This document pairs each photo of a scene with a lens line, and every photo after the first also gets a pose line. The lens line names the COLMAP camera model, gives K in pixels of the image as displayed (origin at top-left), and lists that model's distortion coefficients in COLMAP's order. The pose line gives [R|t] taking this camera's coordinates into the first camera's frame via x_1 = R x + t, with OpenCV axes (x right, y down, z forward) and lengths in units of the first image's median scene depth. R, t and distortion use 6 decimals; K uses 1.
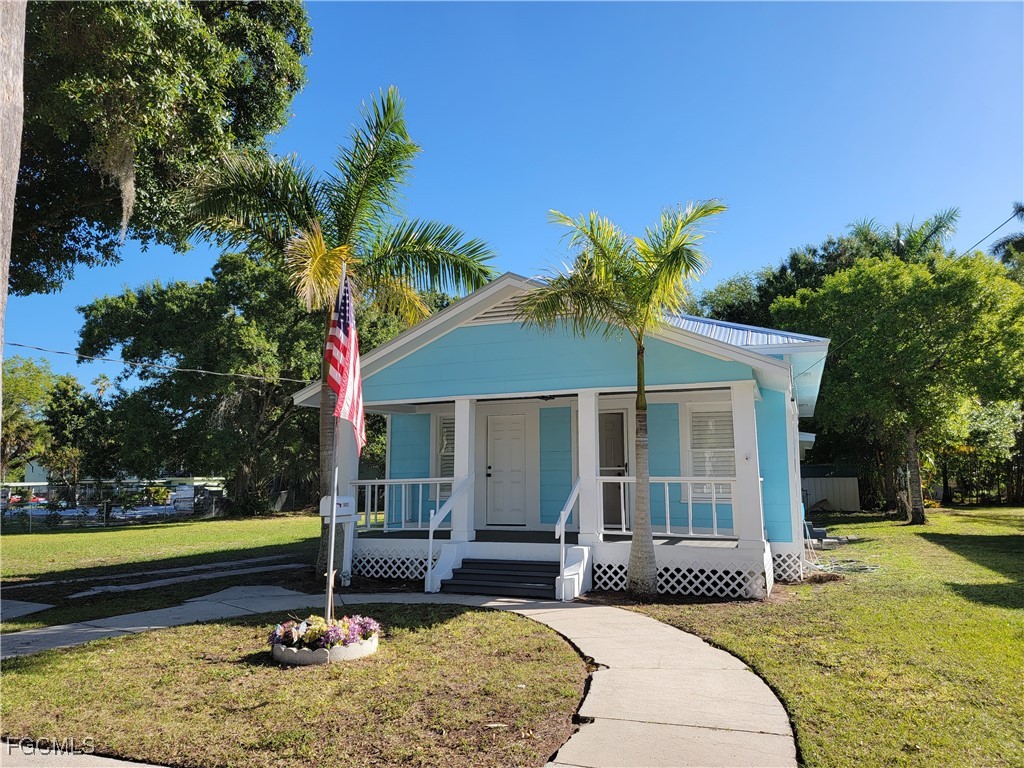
lens RADIAL K [[696.3, 0, 512.0], [0, 696.3, 384.0], [0, 0, 1]] dist [0.039443, -0.000920]
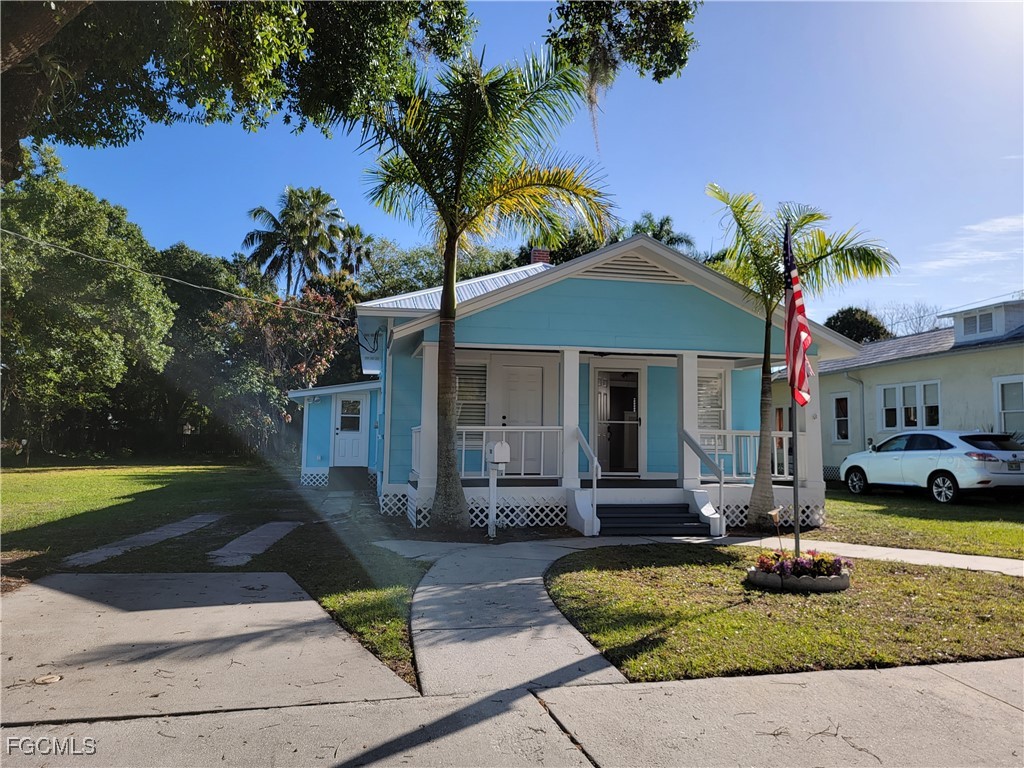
lens RADIAL K [[696.3, 0, 512.0], [0, 696.3, 384.0], [0, 0, 1]] dist [0.039443, -0.000920]
pose [[0.849009, 0.059545, 0.525013, -0.684209], [-0.093105, 0.994941, 0.037721, 0.041243], [-0.520111, -0.080907, 0.850258, 0.179771]]
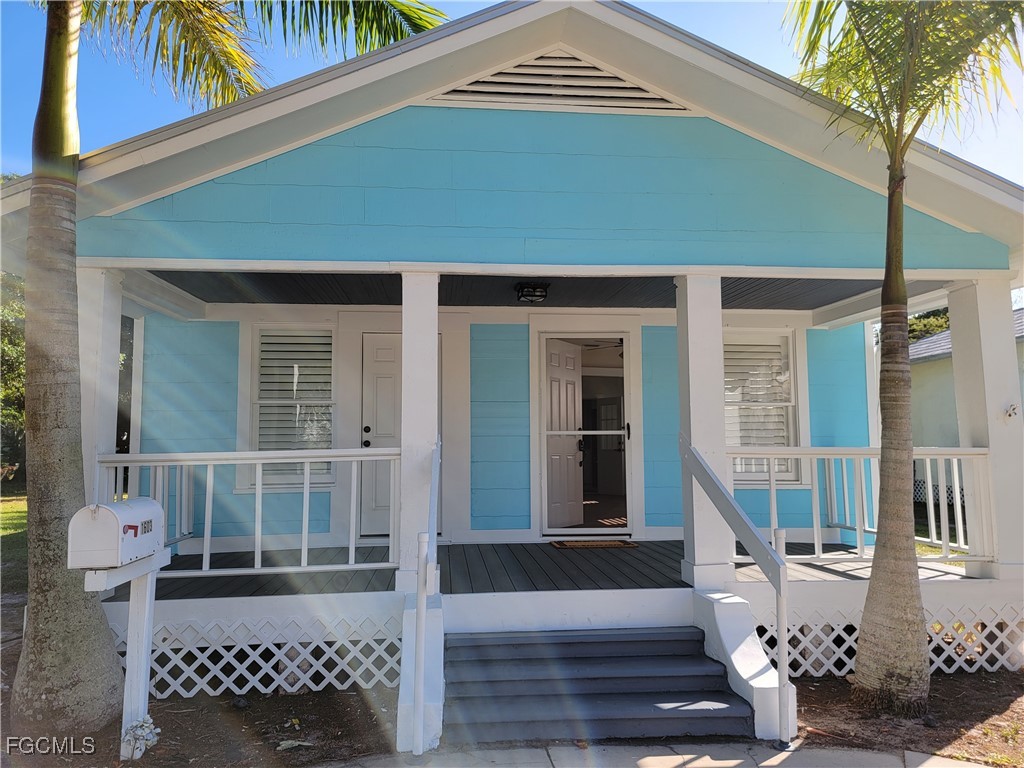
lens RADIAL K [[710.9, 0, 504.1], [0, 710.9, 396.6], [0, 0, 1]] dist [0.044263, -0.042078]
pose [[0.899949, 0.030982, 0.434892, -0.218433], [-0.058248, 0.997074, 0.049504, 0.076177], [-0.432086, -0.069883, 0.899121, 0.574582]]
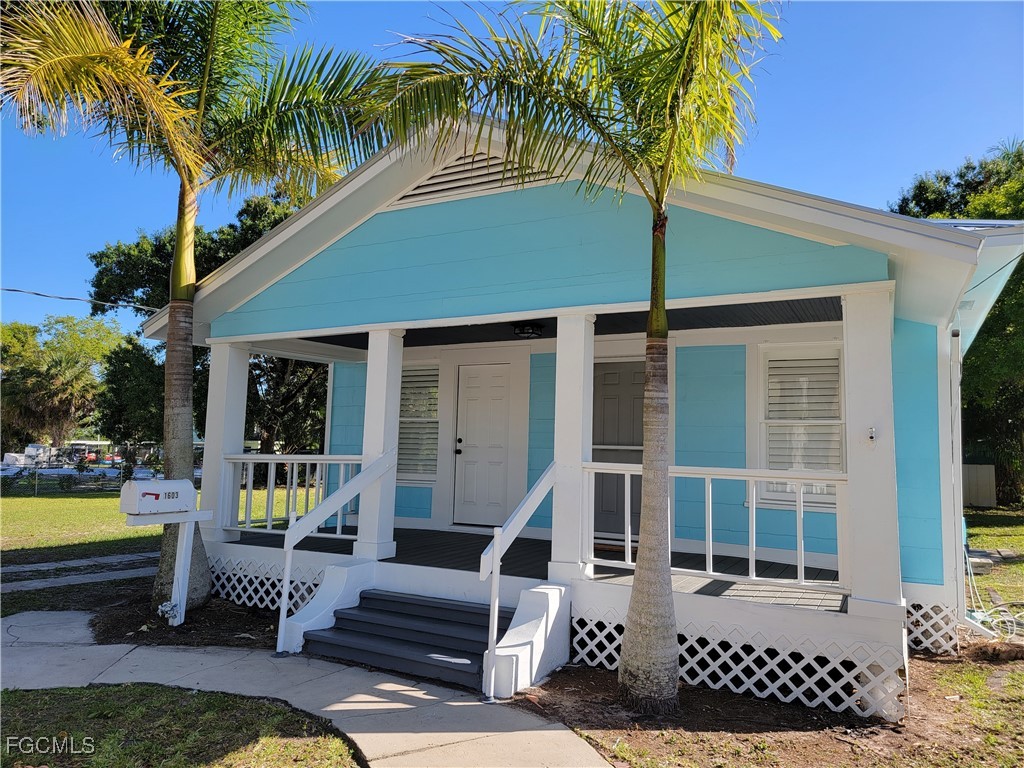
lens RADIAL K [[708.4, 0, 501.1], [0, 708.4, 382.1], [0, 0, 1]] dist [0.024574, -0.005119]
pose [[0.991866, 0.016970, -0.126149, 0.116796], [-0.012096, 0.999154, 0.039304, 0.043090], [0.126709, -0.037458, 0.991232, 0.395451]]
